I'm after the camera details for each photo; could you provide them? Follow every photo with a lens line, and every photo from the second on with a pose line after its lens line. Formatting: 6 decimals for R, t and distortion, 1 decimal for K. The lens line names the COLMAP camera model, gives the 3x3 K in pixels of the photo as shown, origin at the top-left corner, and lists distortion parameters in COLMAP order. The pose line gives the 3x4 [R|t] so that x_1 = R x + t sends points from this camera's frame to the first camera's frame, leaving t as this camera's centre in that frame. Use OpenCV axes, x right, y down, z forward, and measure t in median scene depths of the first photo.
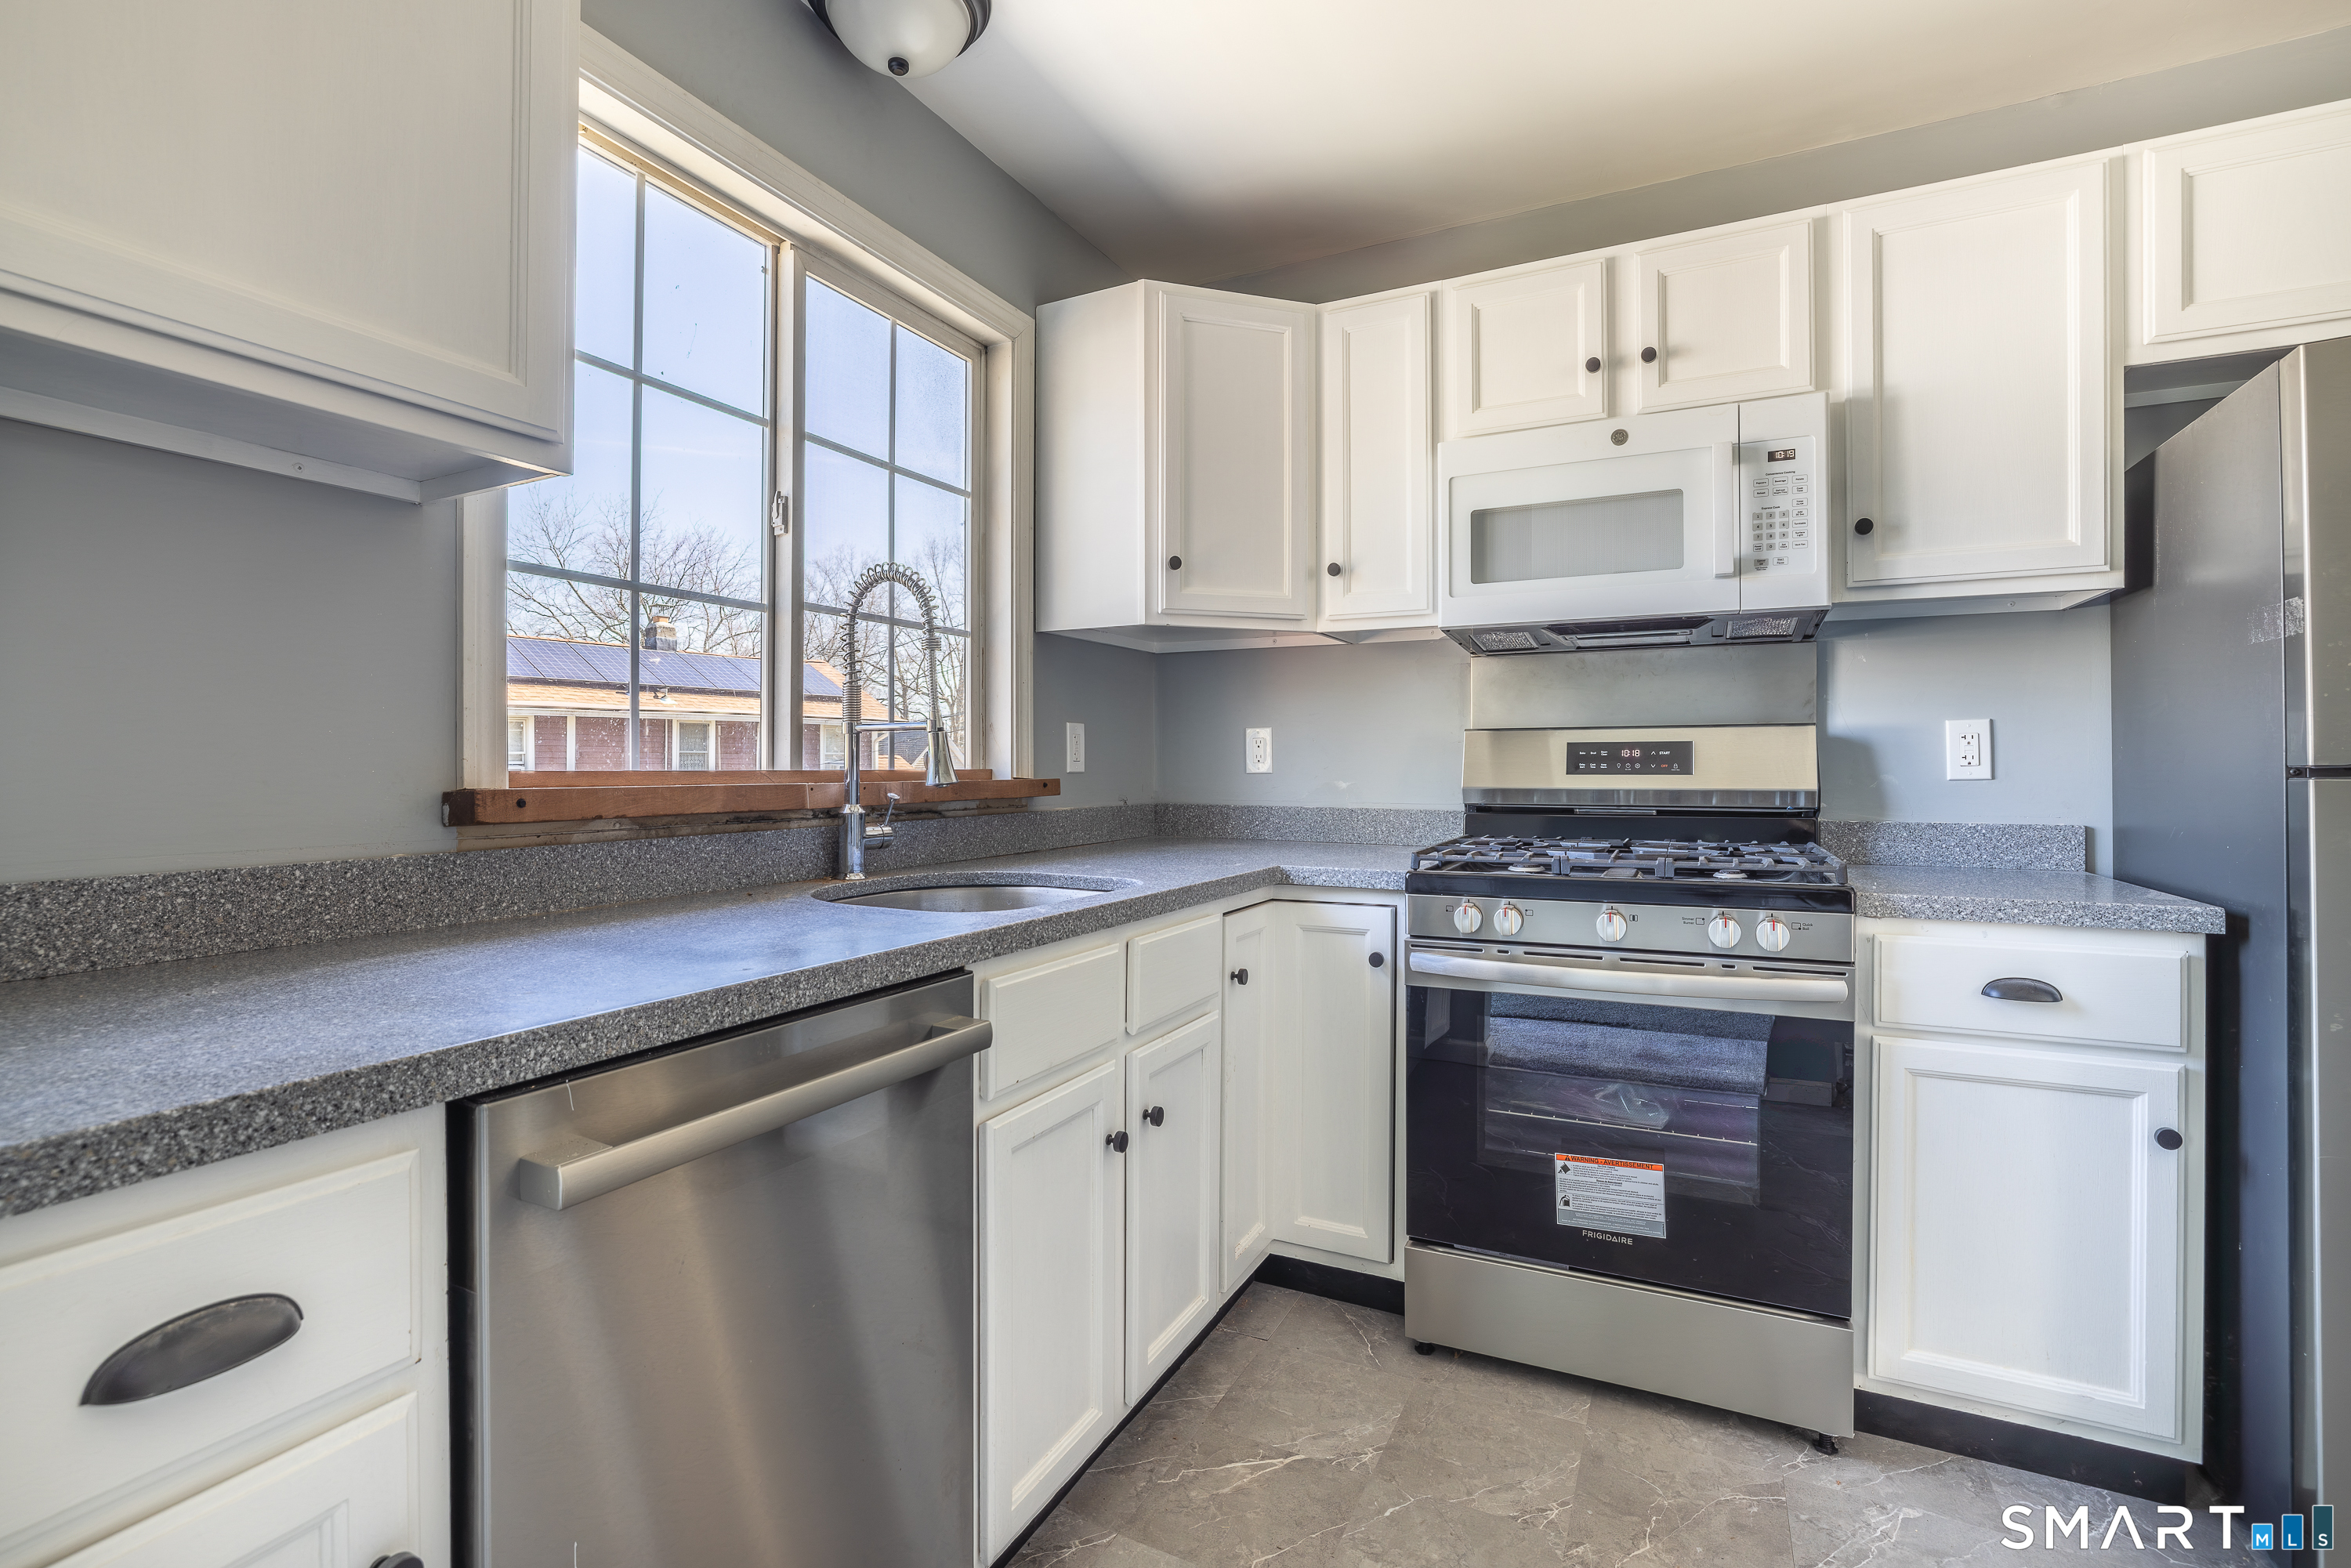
lens RADIAL K [[1033.7, 0, 1196.5], [0, 1033.7, 769.3], [0, 0, 1]] dist [-0.023385, 0.007526]
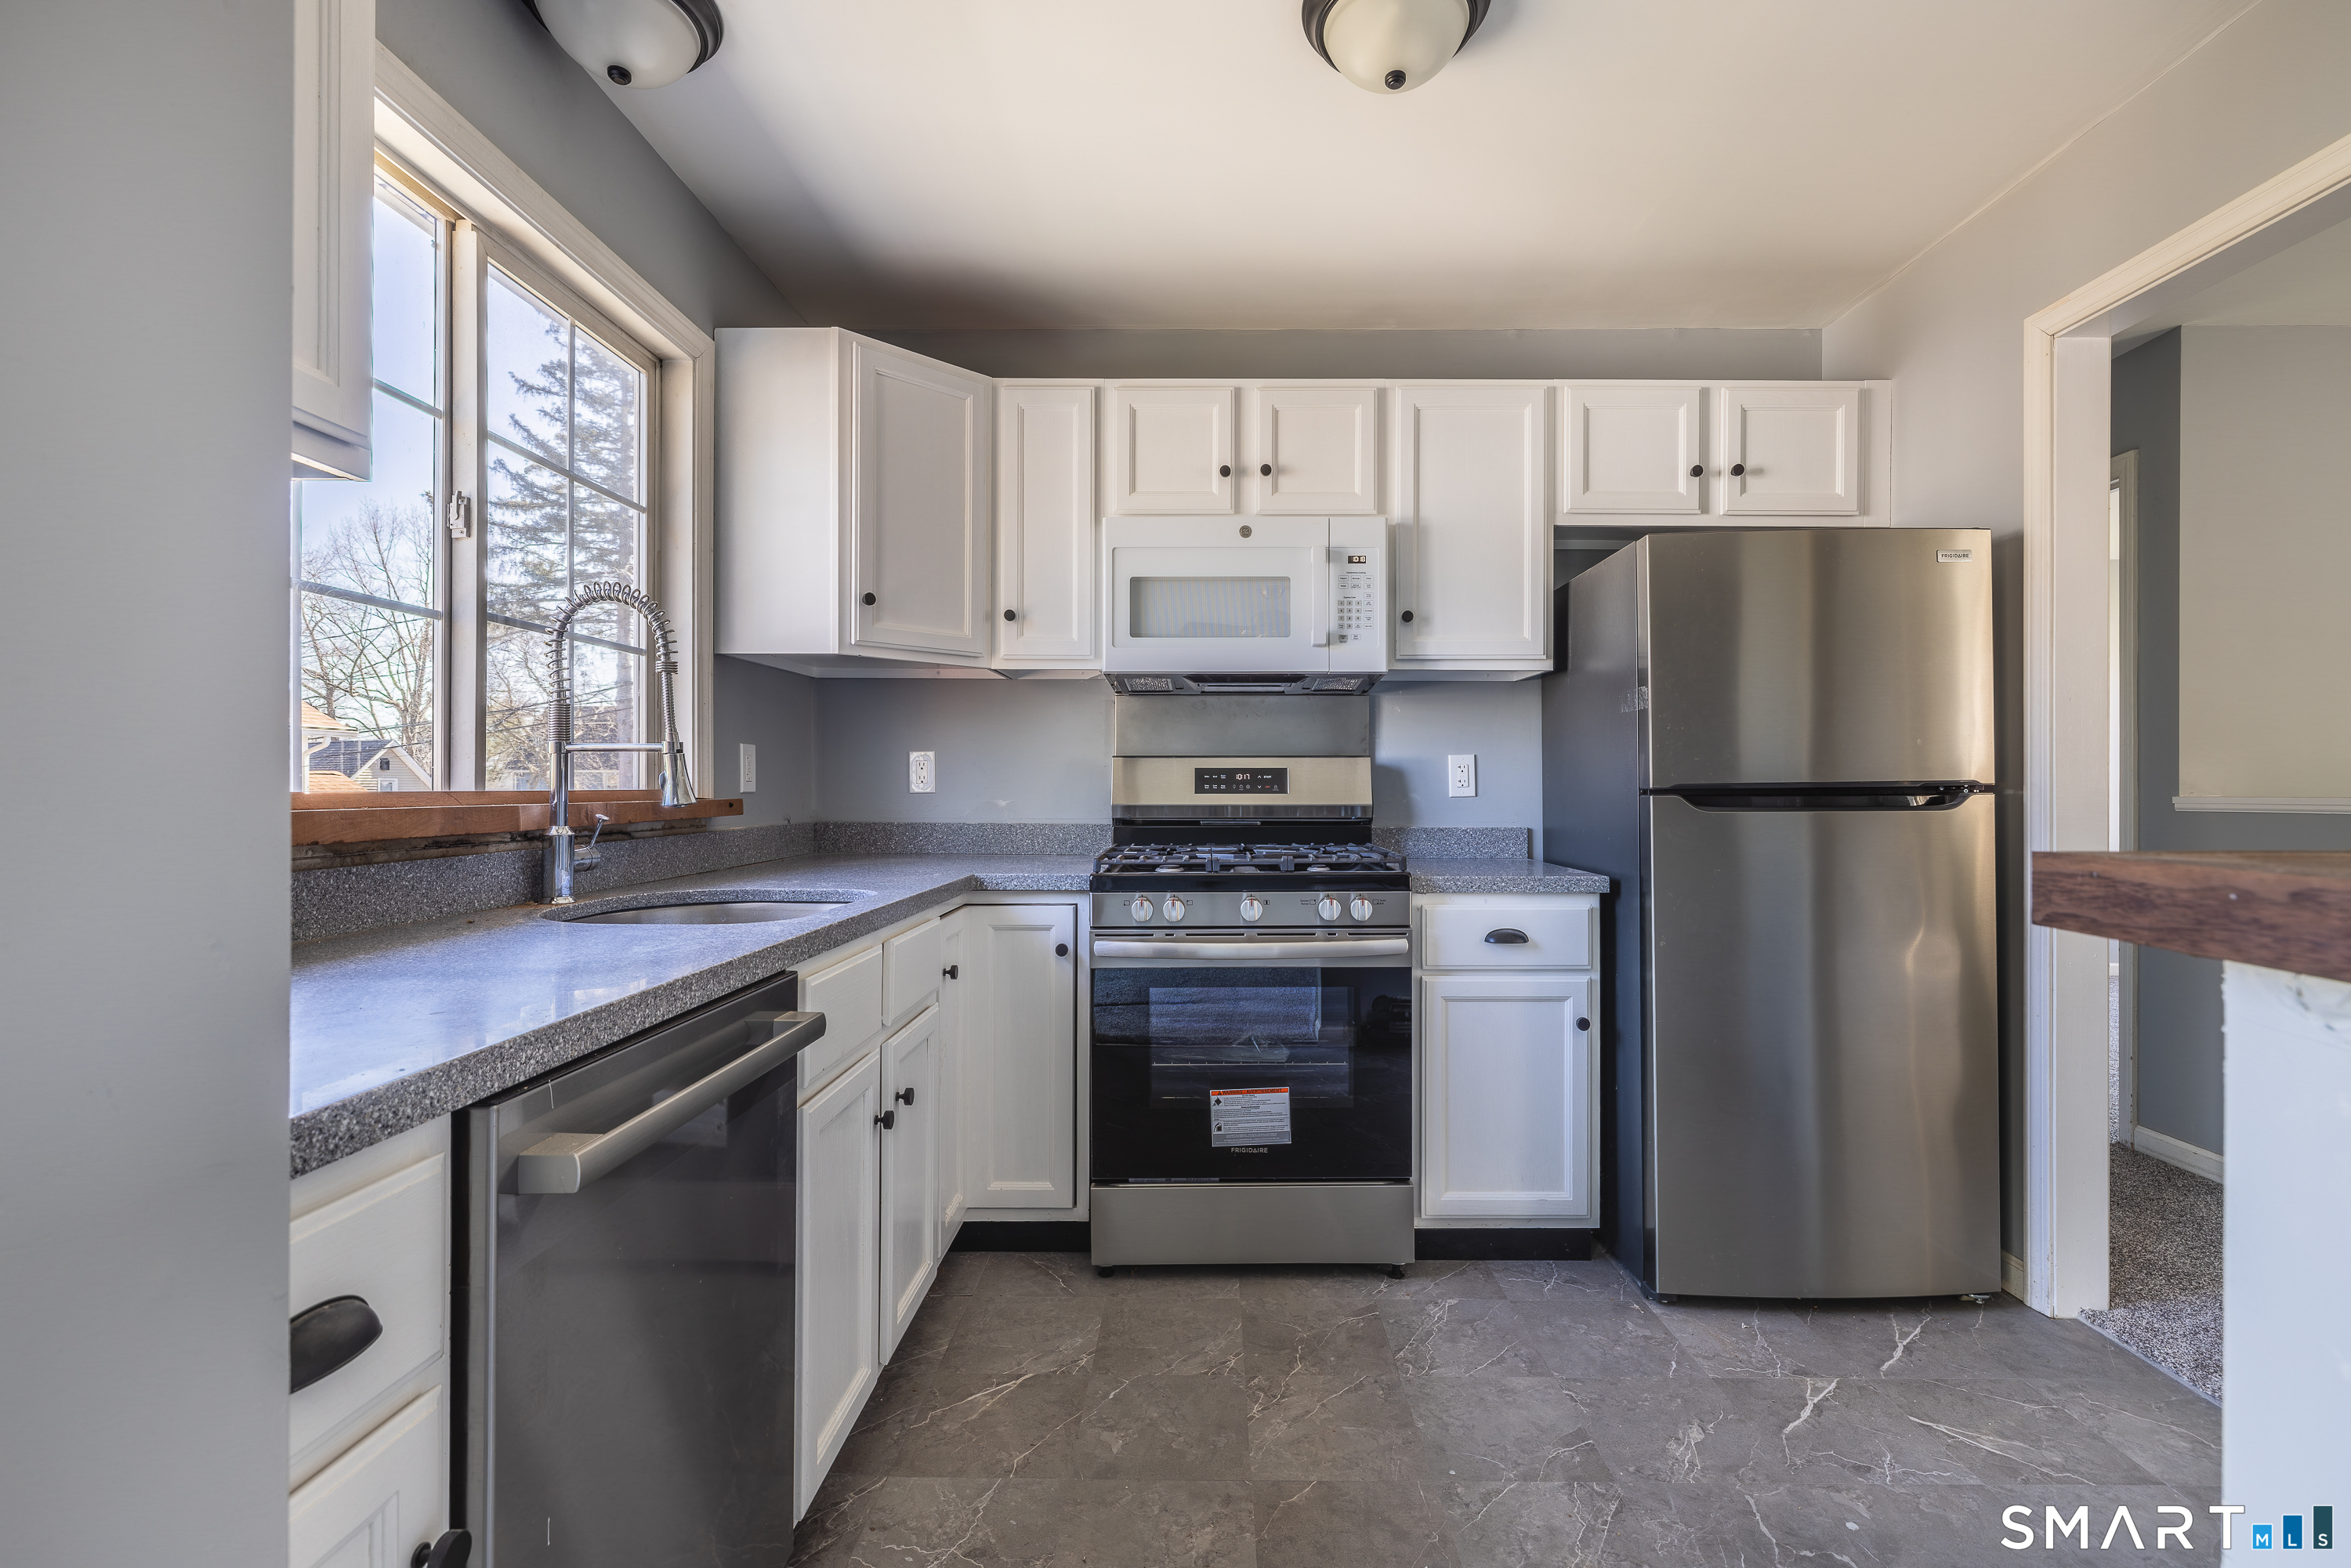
lens RADIAL K [[998.5, 0, 1197.7], [0, 998.5, 784.7], [0, 0, 1]] dist [0.011922, -0.001630]
pose [[0.900696, 0.001781, 0.434447, -0.202585], [-0.000231, 0.999993, -0.003621, -0.001695], [-0.434450, 0.003161, 0.900690, -0.109403]]
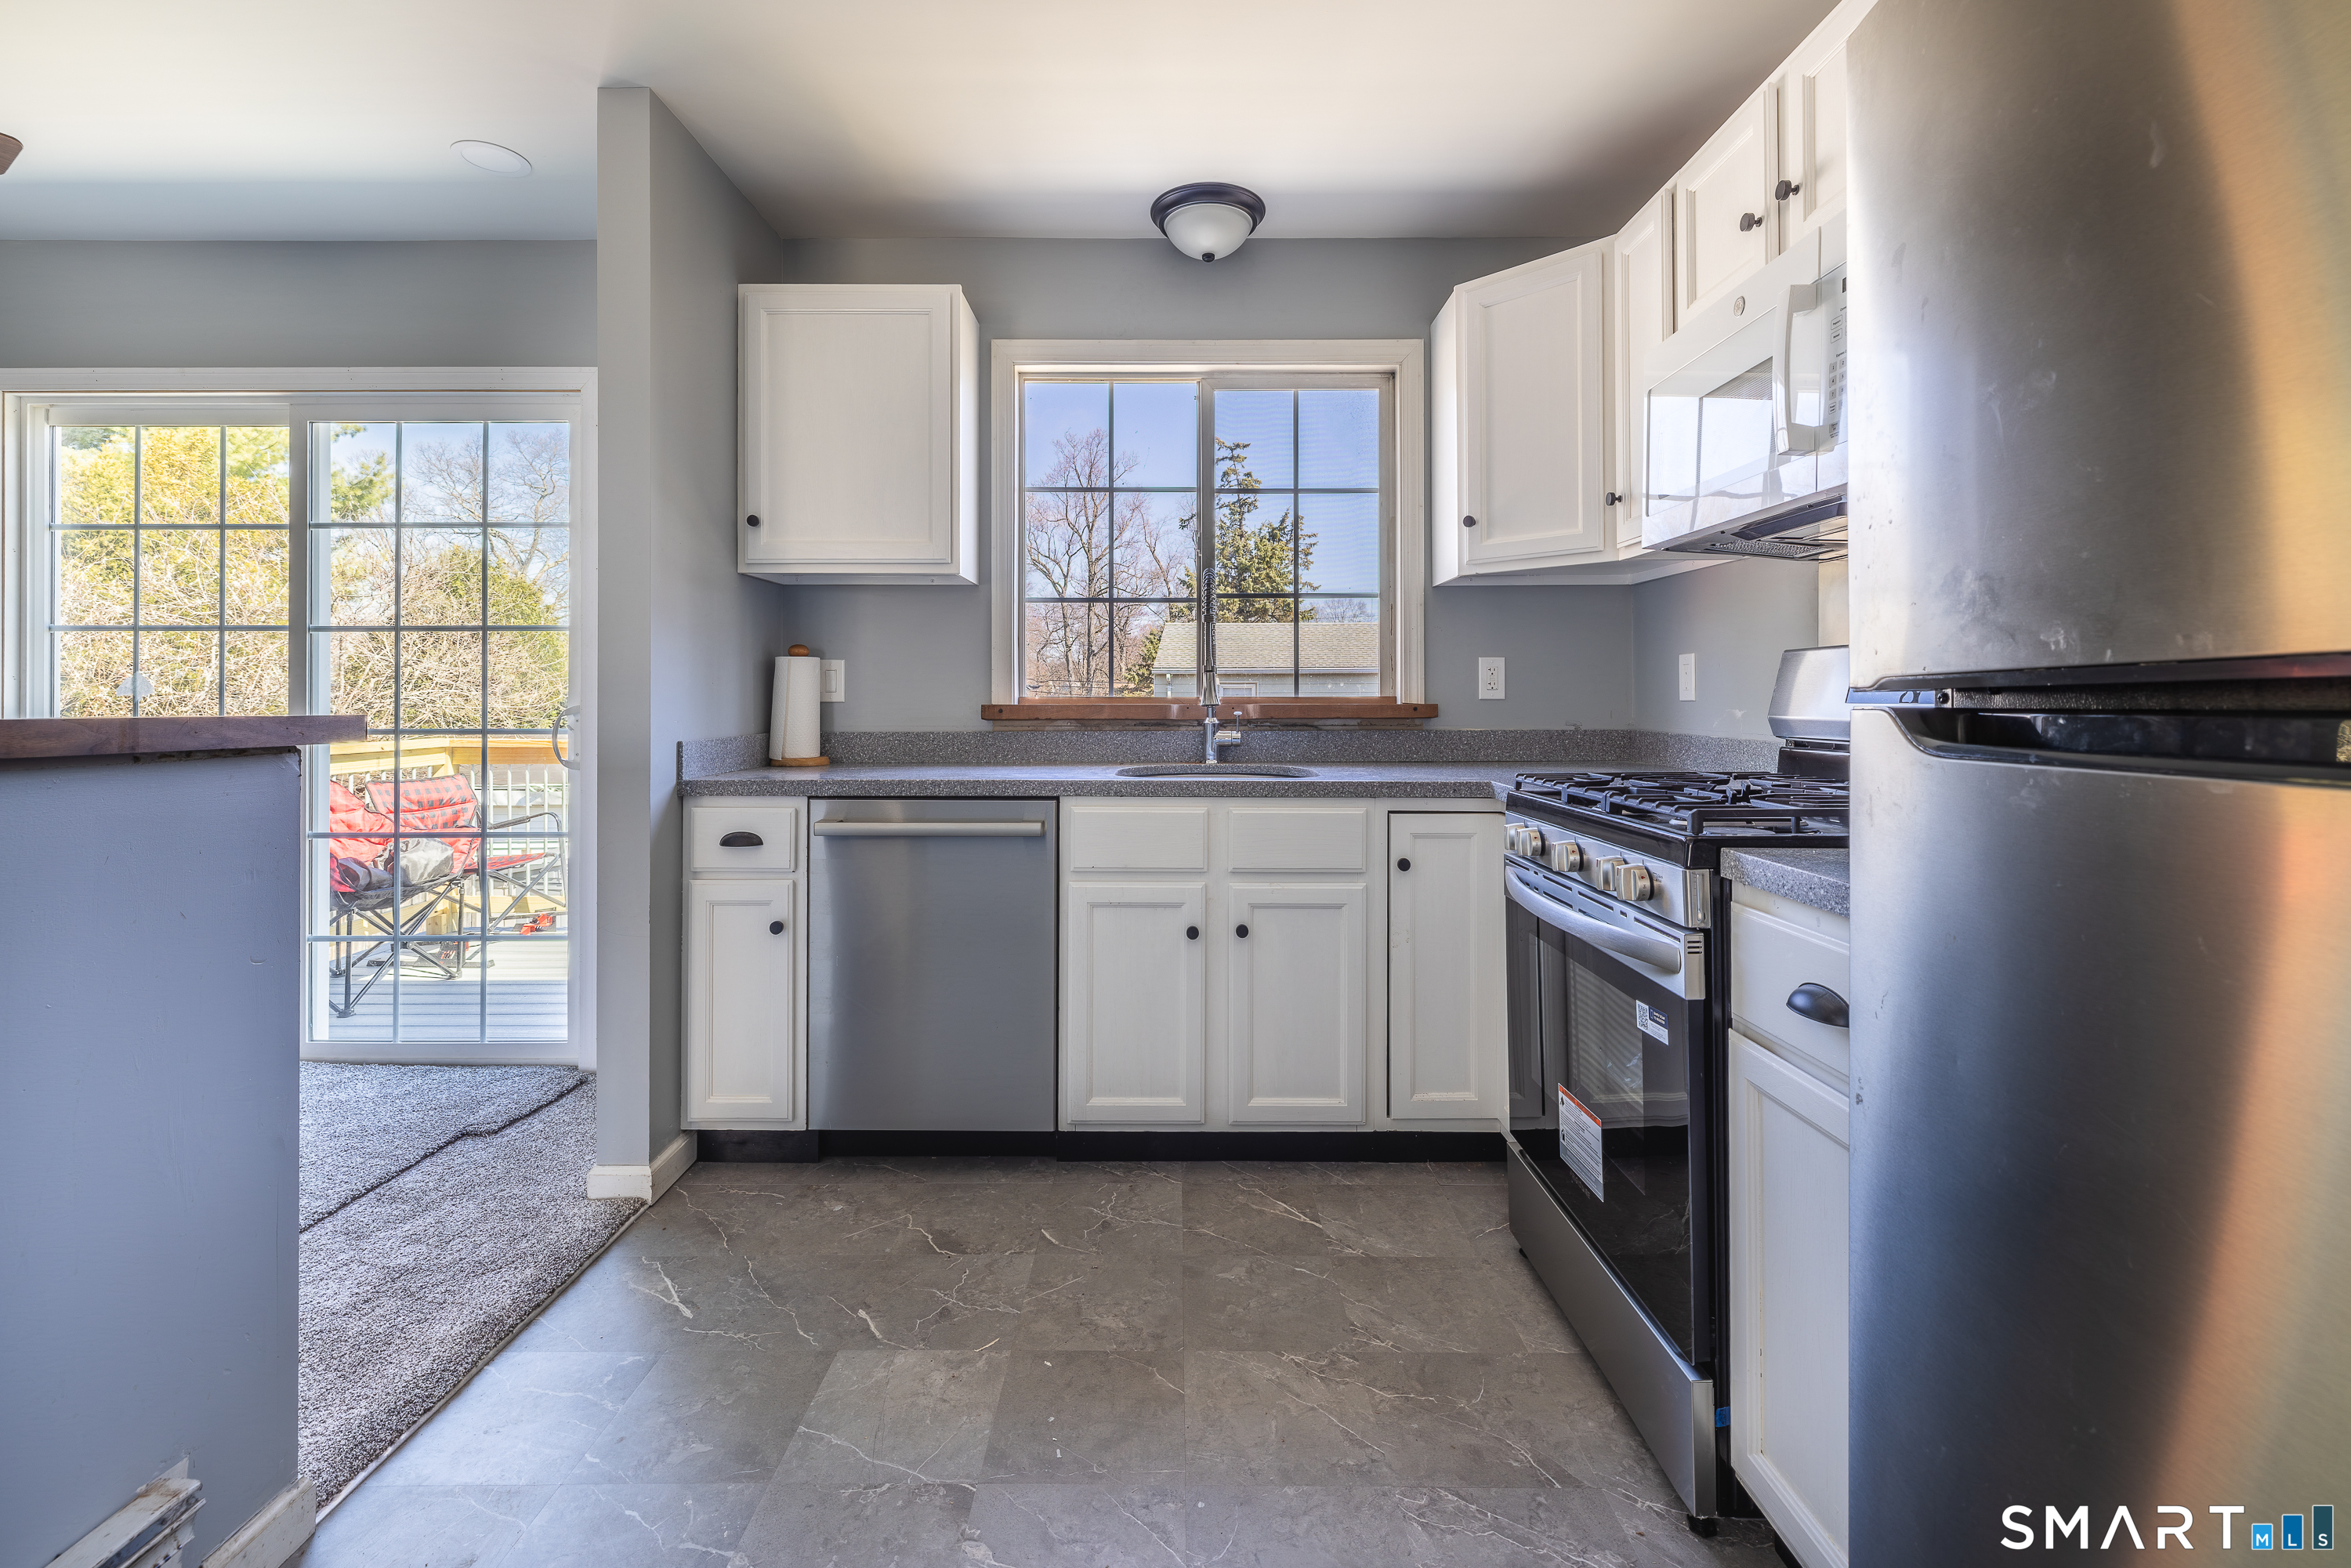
lens RADIAL K [[1033.7, 0, 1214.4], [0, 1033.7, 681.1], [0, 0, 1]] dist [-0.023385, 0.007526]
pose [[0.454470, -0.014271, -0.890648, 1.086004], [-0.000843, 0.999864, -0.016450, 0.002396], [0.890762, 0.008227, 0.454396, 0.254959]]
